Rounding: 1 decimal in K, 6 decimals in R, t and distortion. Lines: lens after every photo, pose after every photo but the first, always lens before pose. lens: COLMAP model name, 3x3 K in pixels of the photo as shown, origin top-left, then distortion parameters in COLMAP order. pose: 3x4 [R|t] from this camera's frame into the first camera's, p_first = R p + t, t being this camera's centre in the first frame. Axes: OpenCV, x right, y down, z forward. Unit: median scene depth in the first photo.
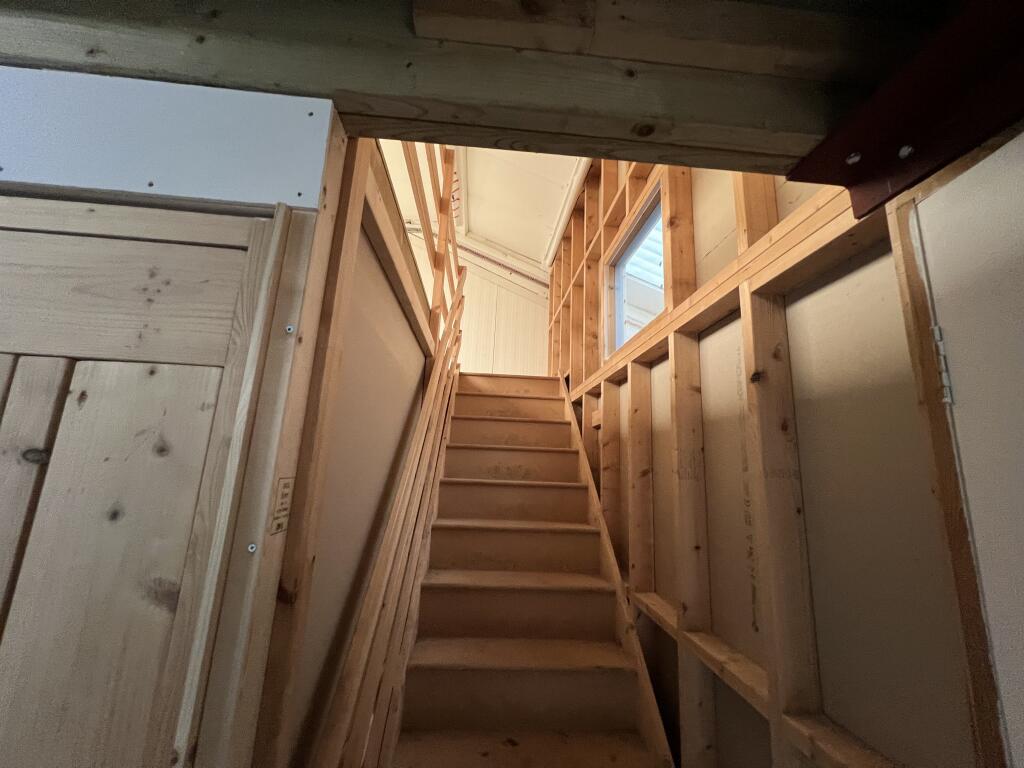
lens RADIAL K [[408.3, 0, 511.3], [0, 408.3, 383.2], [0, 0, 1]] dist [0.000274, 0.000957]
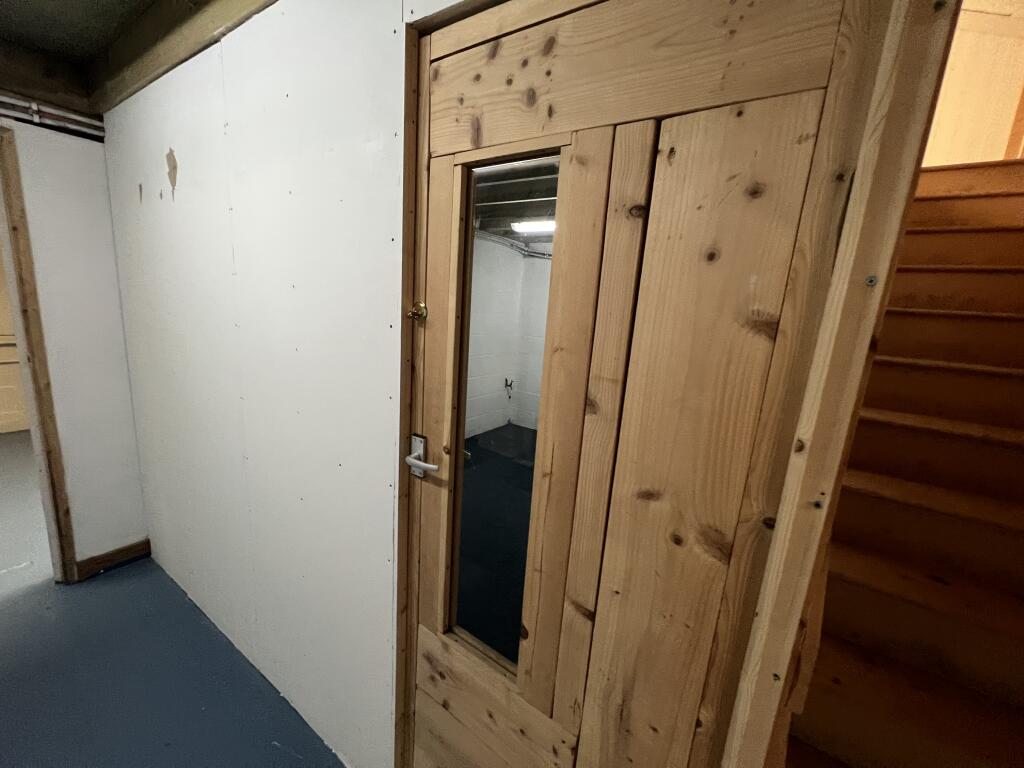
lens RADIAL K [[410.5, 0, 511.5], [0, 410.5, 382.9], [0, 0, 1]] dist [-0.001629, -0.000065]
pose [[0.787914, 0.131680, -0.601541, -0.638879], [0.088555, 0.942485, 0.322305, 0.224104], [0.609385, -0.307218, 0.730936, -0.272799]]
